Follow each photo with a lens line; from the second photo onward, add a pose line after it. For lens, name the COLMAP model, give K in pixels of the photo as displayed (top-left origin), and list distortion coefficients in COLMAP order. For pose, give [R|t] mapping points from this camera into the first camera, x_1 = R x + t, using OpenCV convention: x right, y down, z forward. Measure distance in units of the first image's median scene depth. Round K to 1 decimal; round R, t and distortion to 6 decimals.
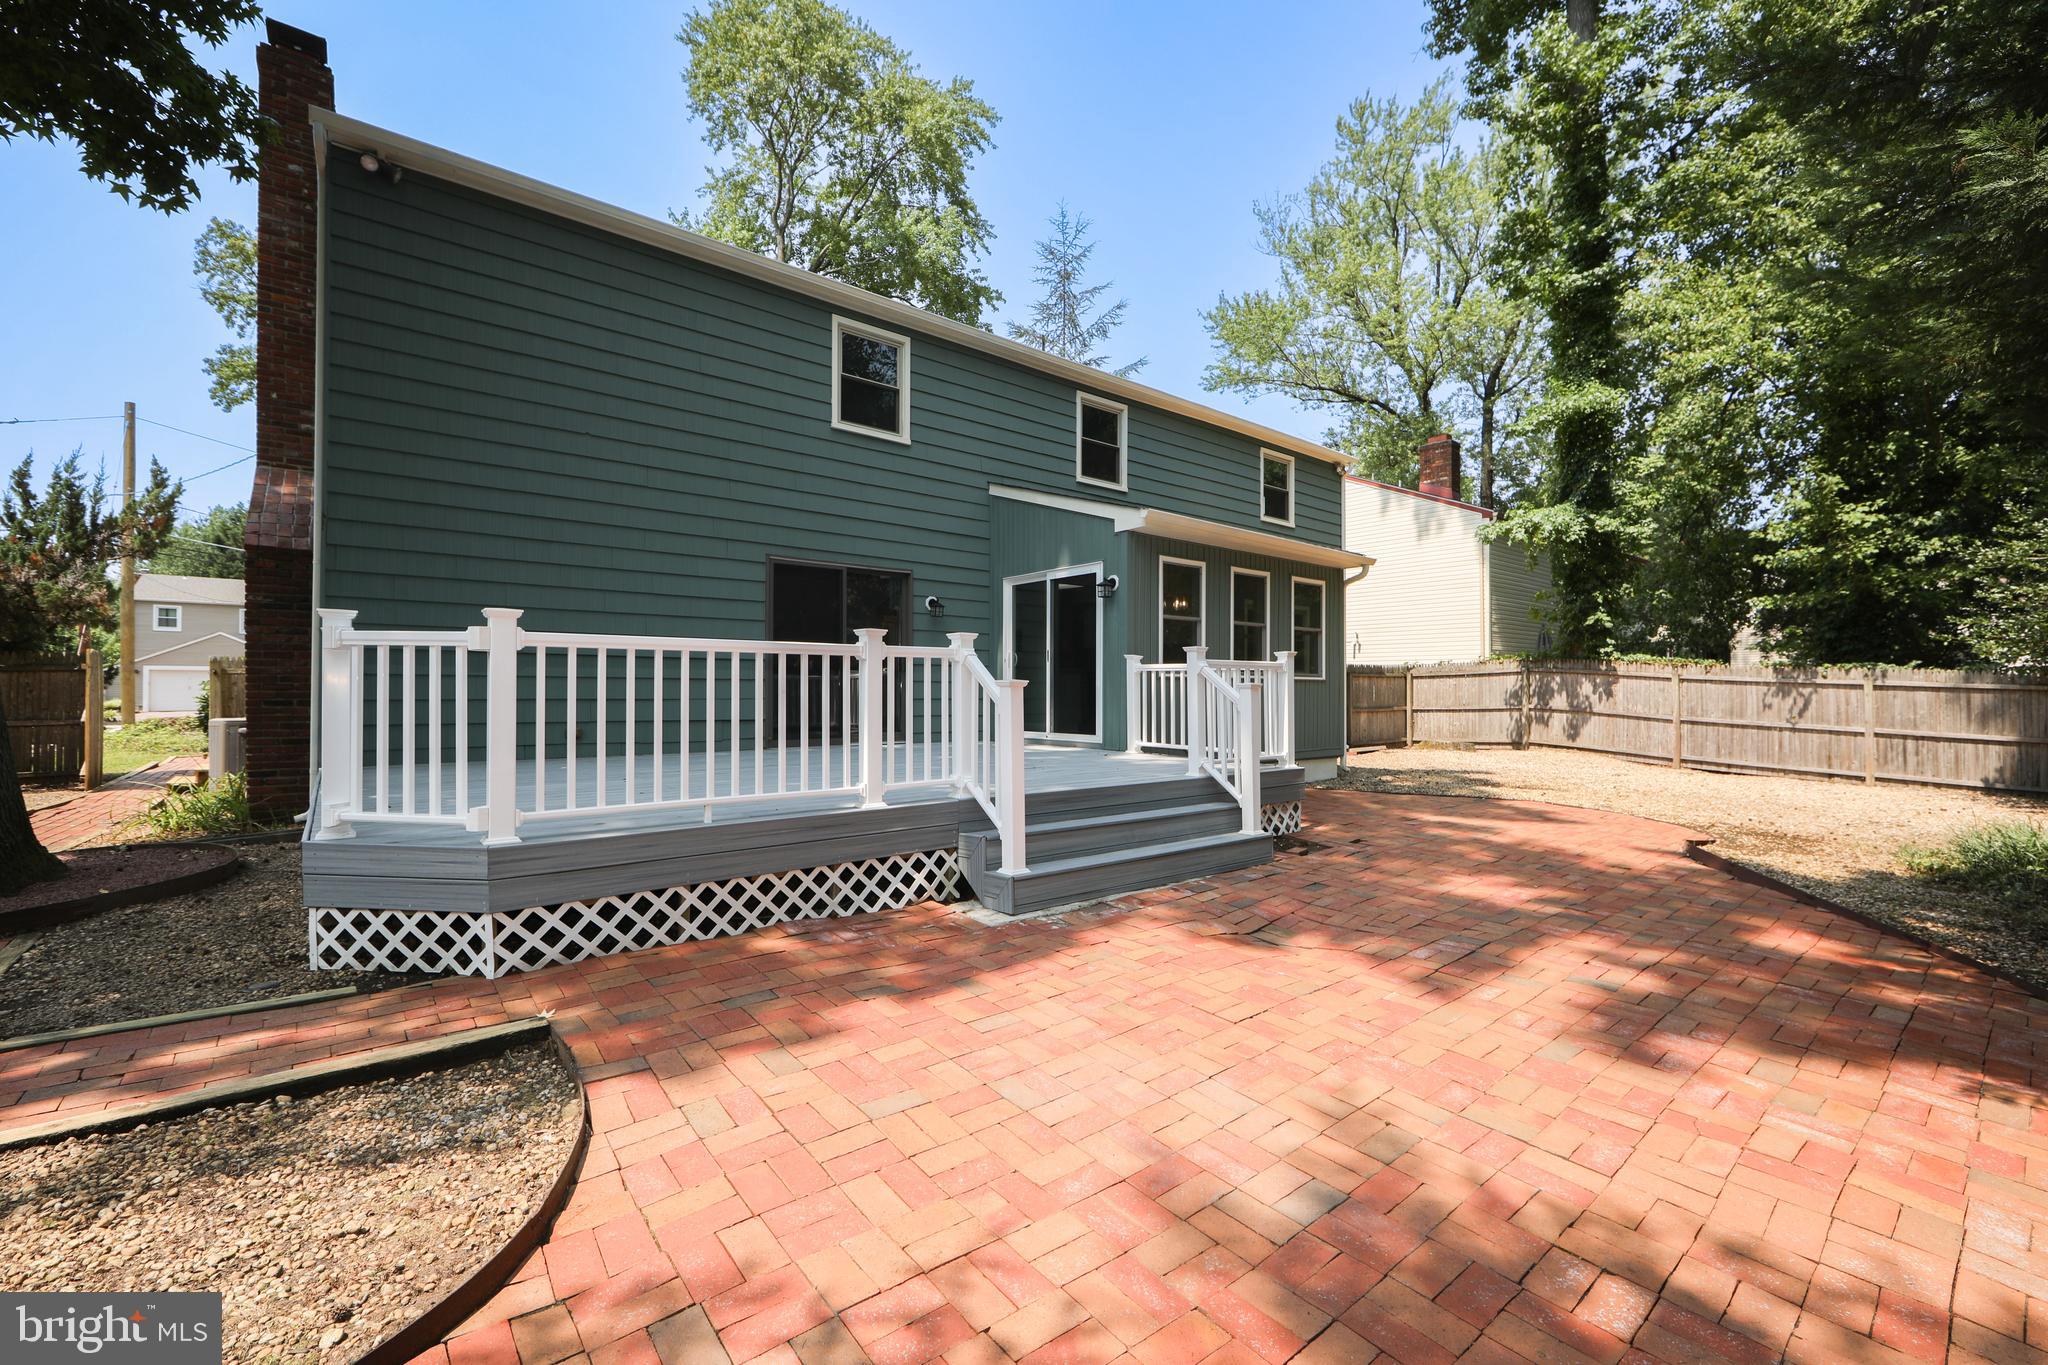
lens RADIAL K [[825.0, 0, 1065.7], [0, 825.0, 678.8], [0, 0, 1]] dist [-0.000134, -0.000411]
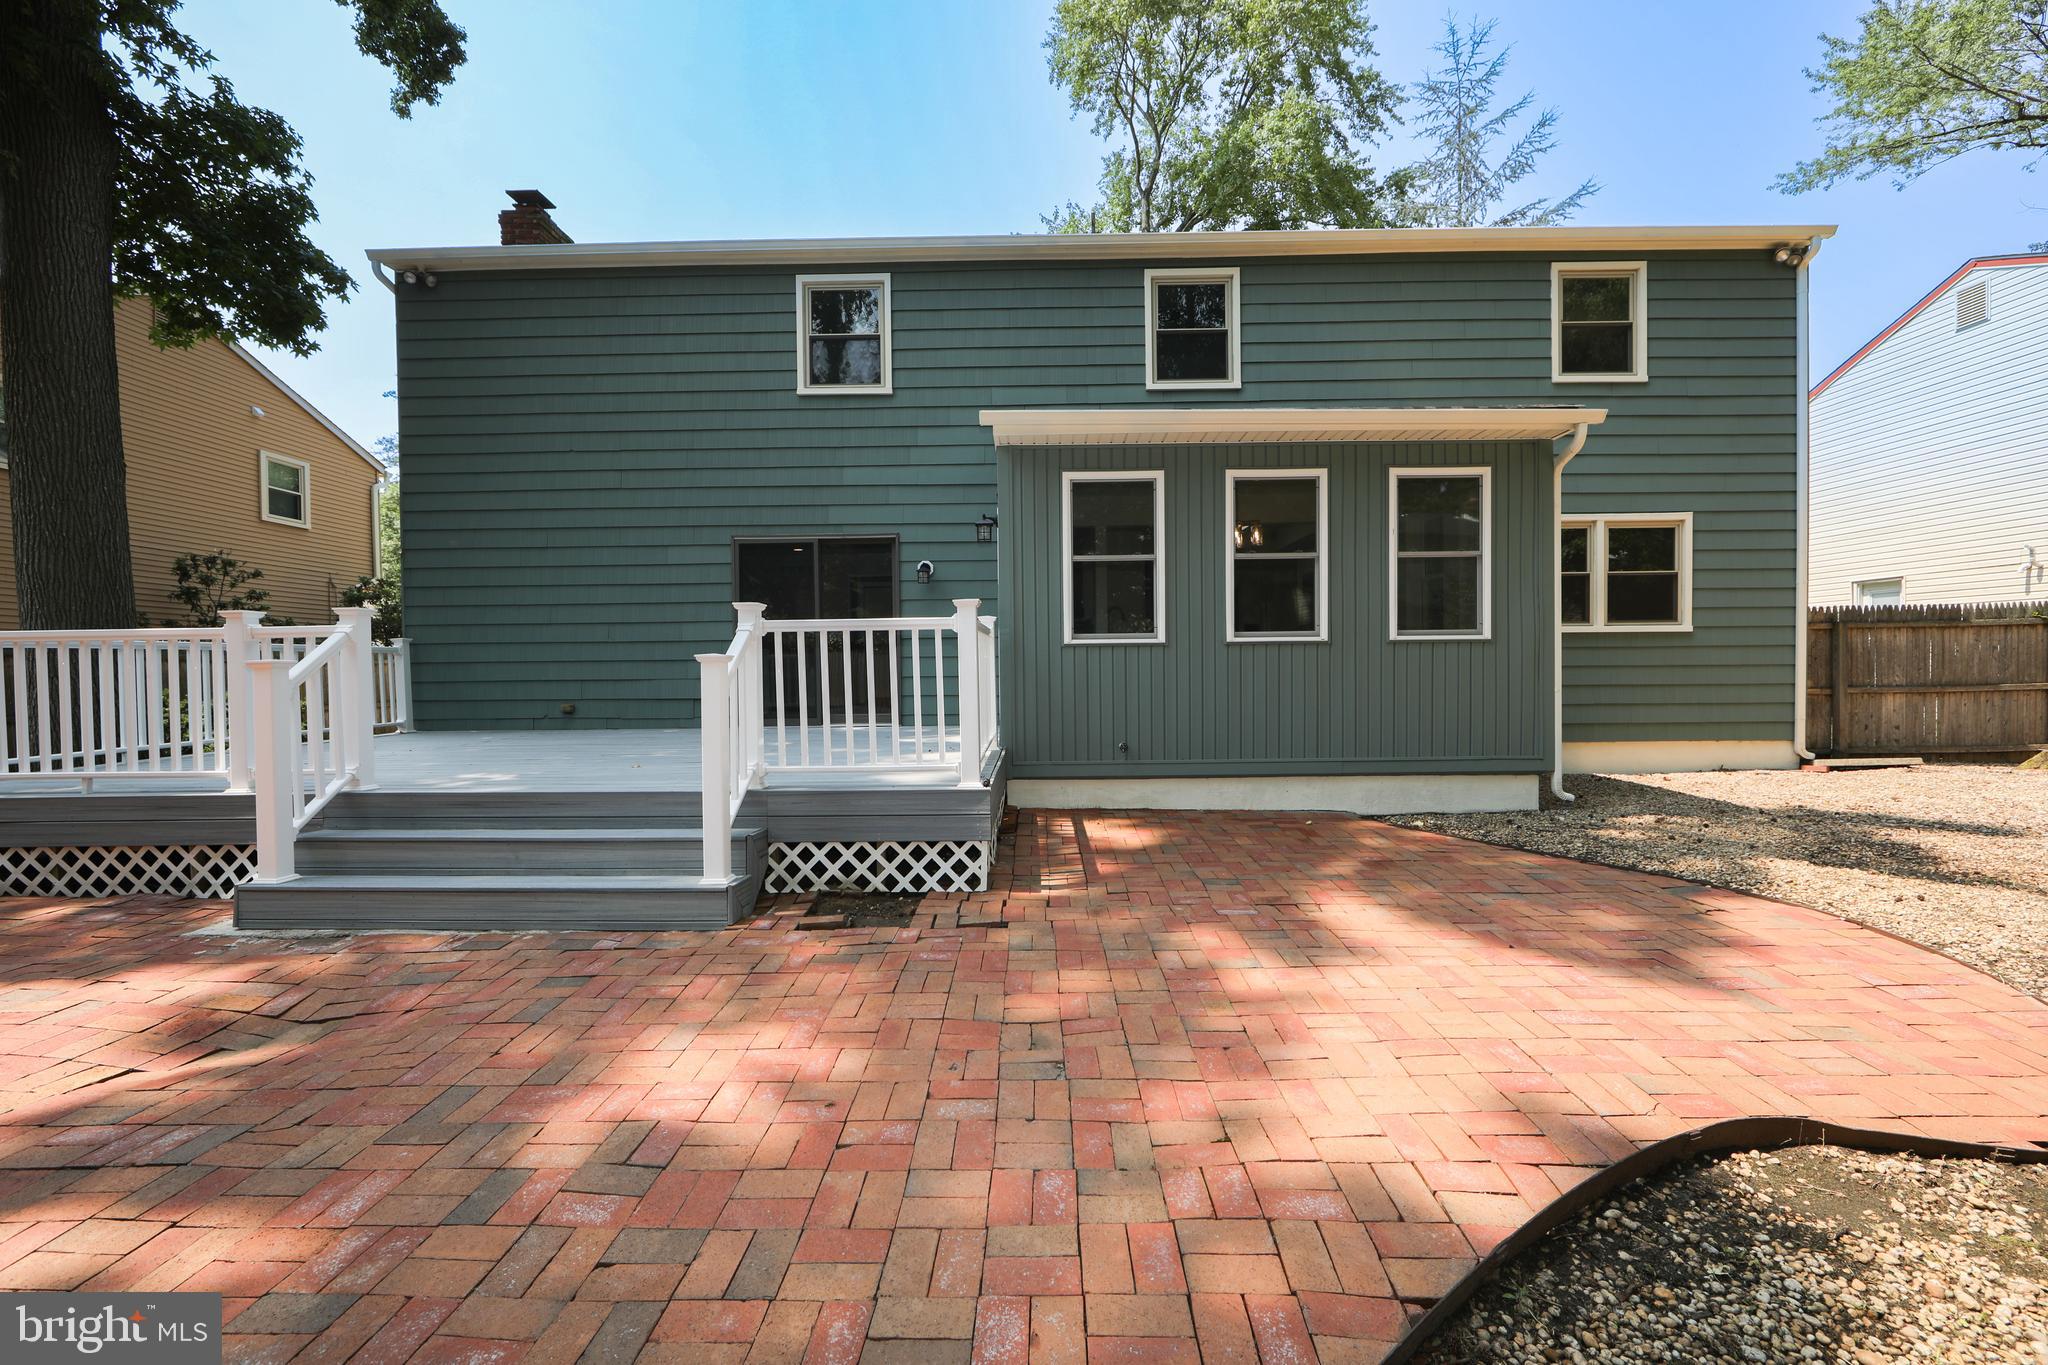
lens RADIAL K [[825.0, 0, 1029.6], [0, 825.0, 685.9], [0, 0, 1]] dist [-0.000134, -0.000411]
pose [[0.762979, -0.000886, -0.646423, 0.508503], [0.023917, 0.999353, 0.026860, 0.013360], [0.645981, -0.035954, 0.762506, 0.401886]]
